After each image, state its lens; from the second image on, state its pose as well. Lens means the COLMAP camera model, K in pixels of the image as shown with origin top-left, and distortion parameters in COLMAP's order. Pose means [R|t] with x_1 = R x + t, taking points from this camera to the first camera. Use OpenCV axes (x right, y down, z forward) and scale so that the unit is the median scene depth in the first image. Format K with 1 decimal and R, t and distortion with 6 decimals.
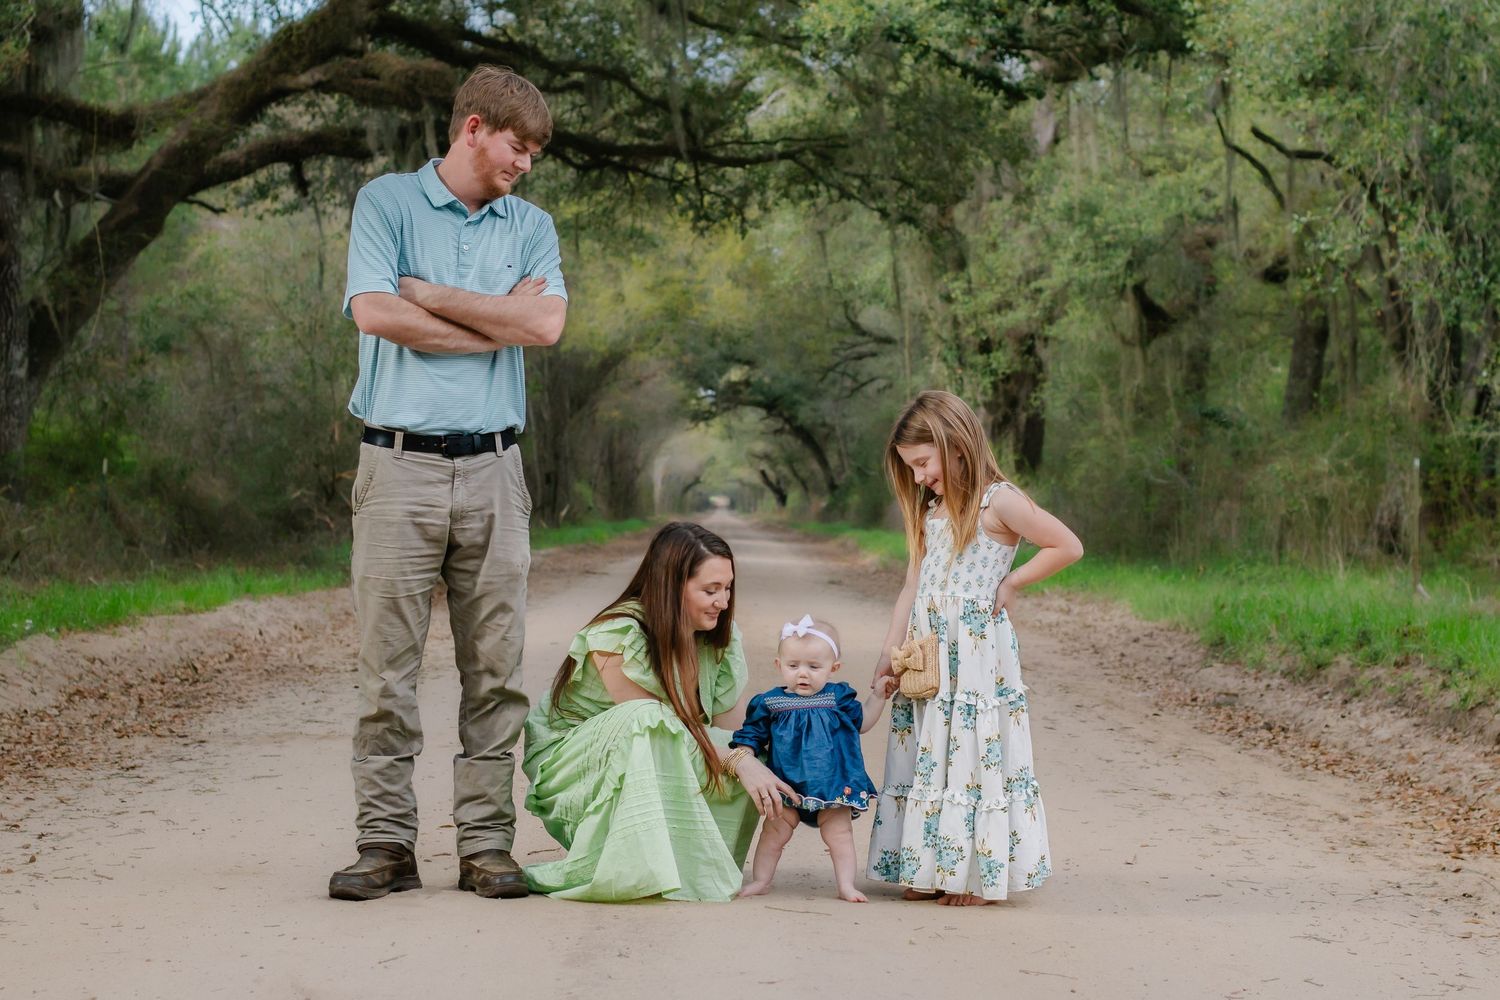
lens RADIAL K [[4369.6, 0, 837.8], [0, 4369.6, 536.3], [0, 0, 1]] dist [-0.043266, 0.000000]
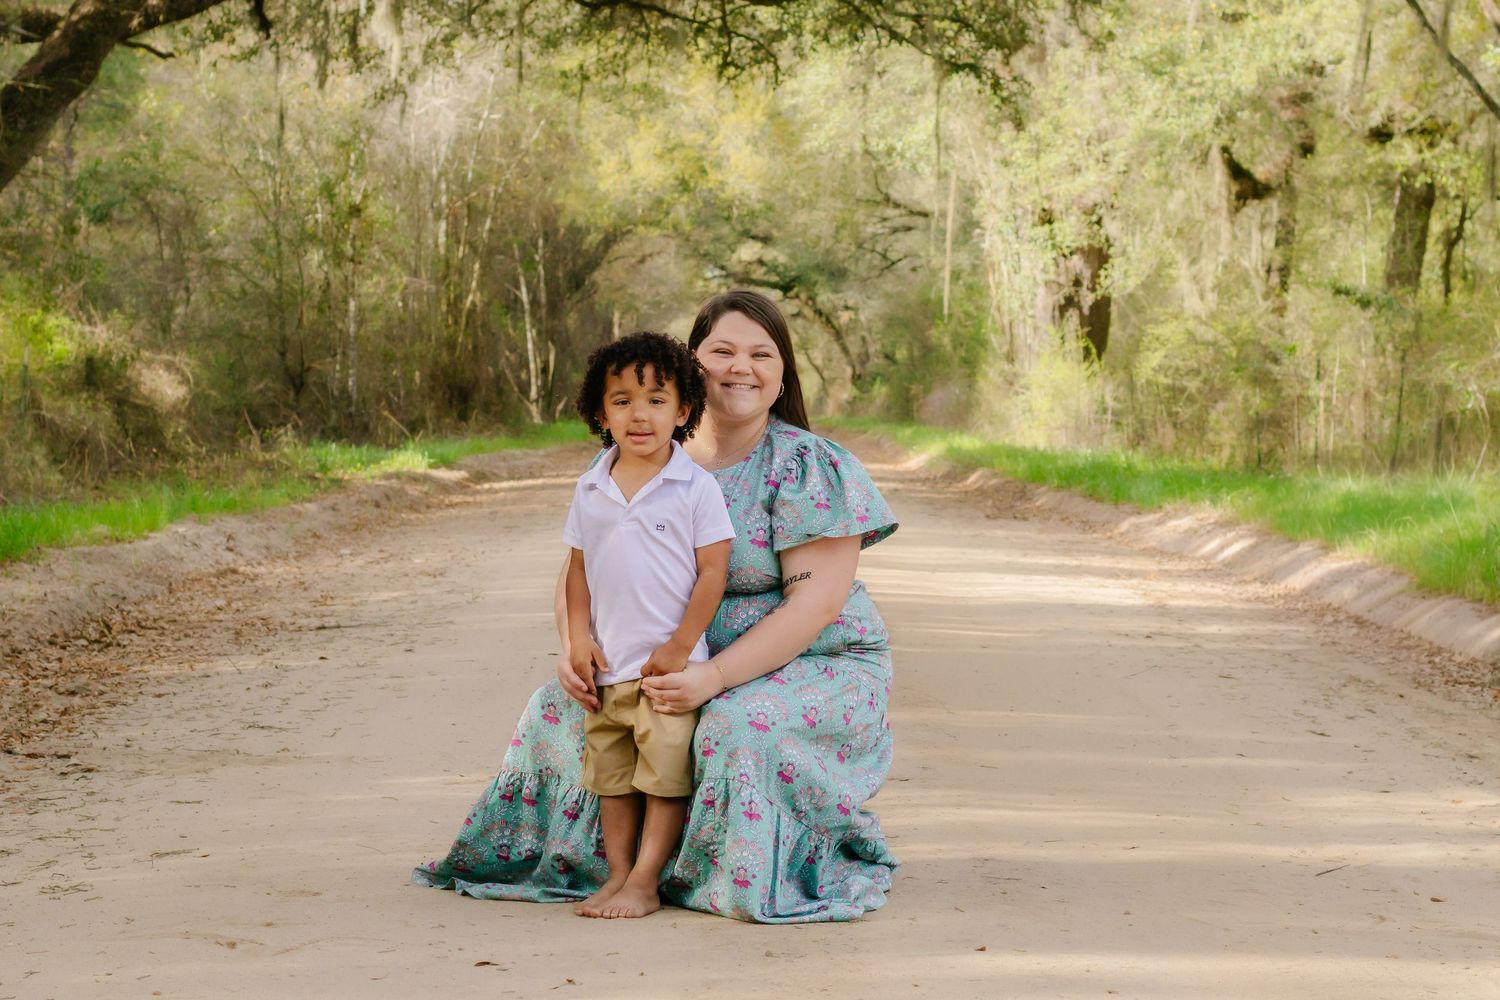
lens RADIAL K [[4369.6, 0, 837.5], [0, 4369.6, 543.3], [0, 0, 1]] dist [-0.043266, 0.000000]
pose [[0.999983, -0.000251, 0.005744, -0.014460], [0.000096, 0.999635, 0.027001, -0.001963], [-0.005749, -0.027000, 0.999619, 0.135809]]
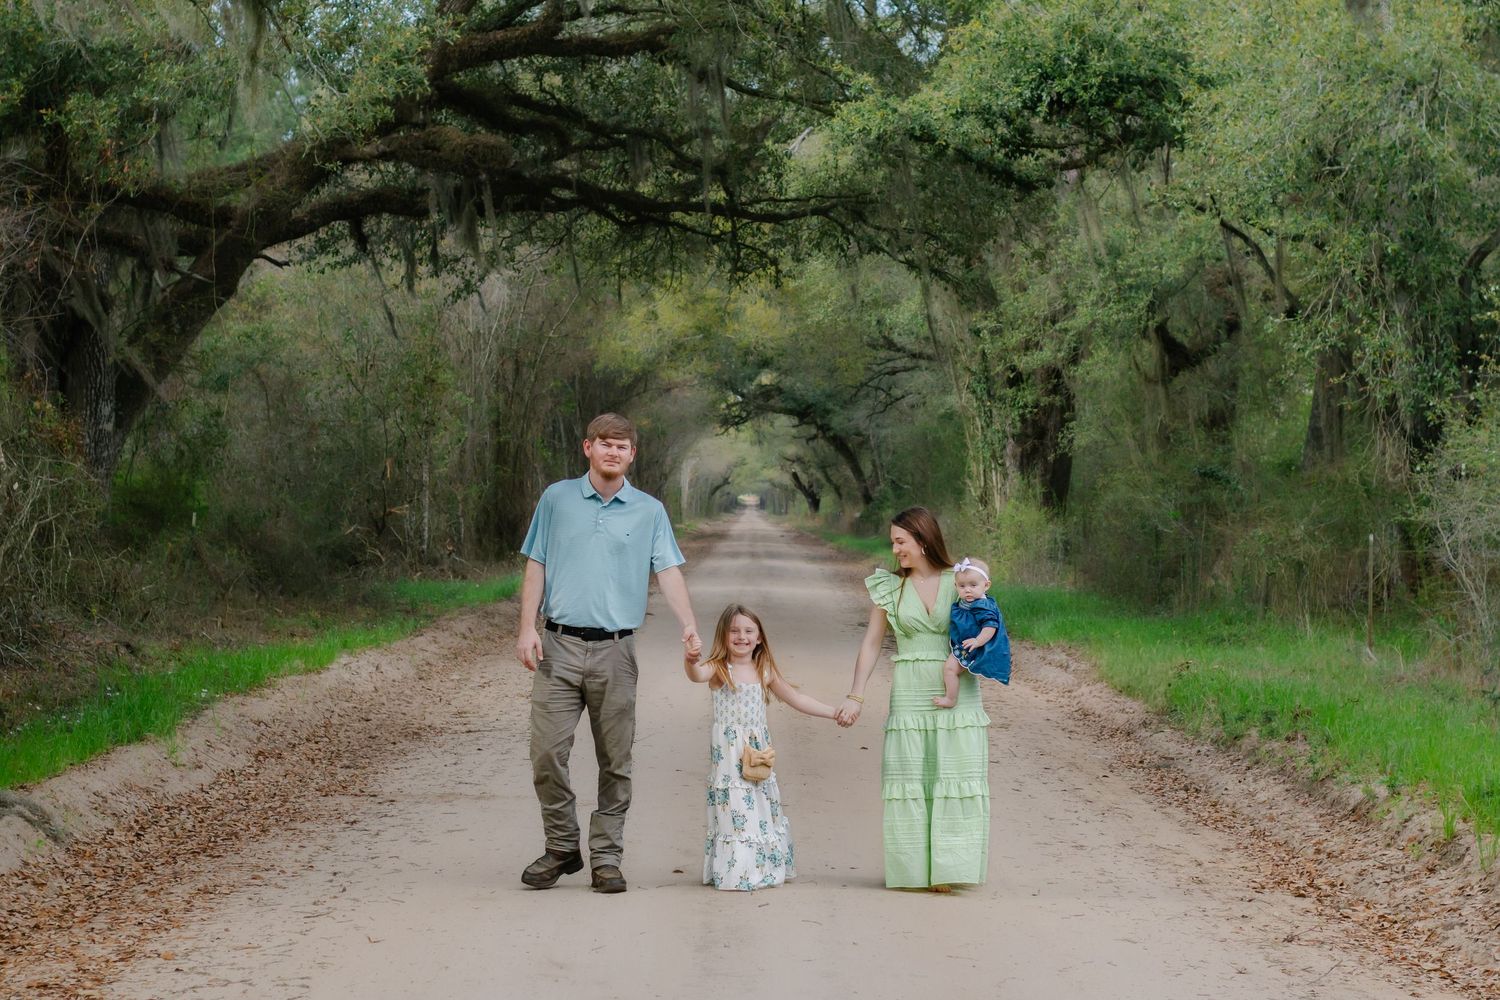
lens RADIAL K [[5437.9, 0, 737.2], [0, 5437.9, 501.9], [0, 0, 1]] dist [0.010511, 0.000000]
pose [[0.999633, 0.001893, -0.027021, 0.003887], [-0.001756, 0.999985, 0.005092, -0.023305], [0.027030, -0.005043, 0.999622, -0.302809]]
